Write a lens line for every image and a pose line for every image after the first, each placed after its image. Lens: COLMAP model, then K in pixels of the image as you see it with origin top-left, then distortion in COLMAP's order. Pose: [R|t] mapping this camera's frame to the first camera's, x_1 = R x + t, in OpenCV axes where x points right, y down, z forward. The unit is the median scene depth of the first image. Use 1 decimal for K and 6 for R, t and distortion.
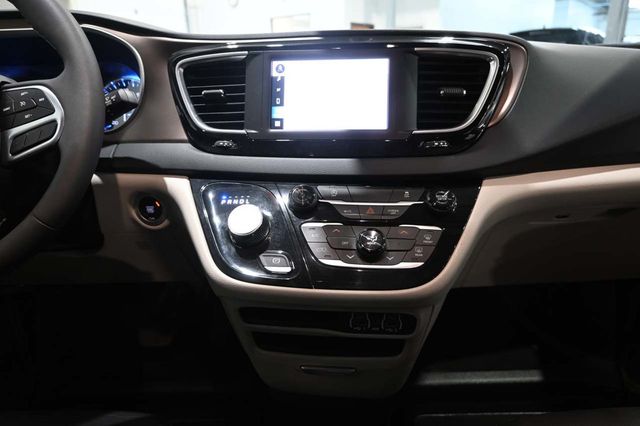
lens RADIAL K [[432.2, 0, 320.0], [0, 432.2, 213.0], [0, 0, 1]] dist [-0.005046, 0.000389]
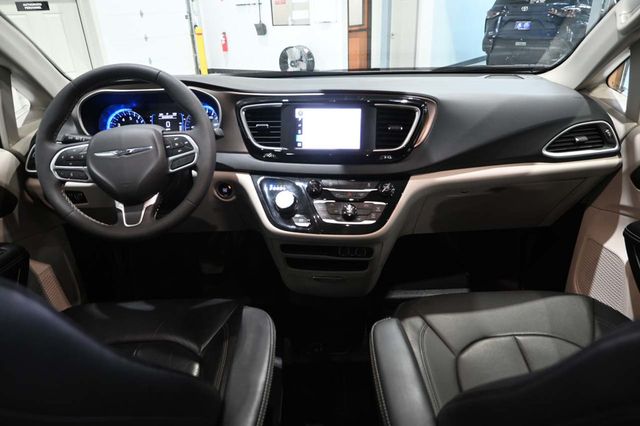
lens RADIAL K [[432.2, 0, 320.0], [0, 432.2, 213.0], [0, 0, 1]] dist [-0.005046, 0.000389]
pose [[0.999953, -0.004318, 0.008729, -0.029616], [0.003265, 0.993090, 0.117310, -0.138347], [-0.009176, -0.117276, 0.993057, -0.858691]]
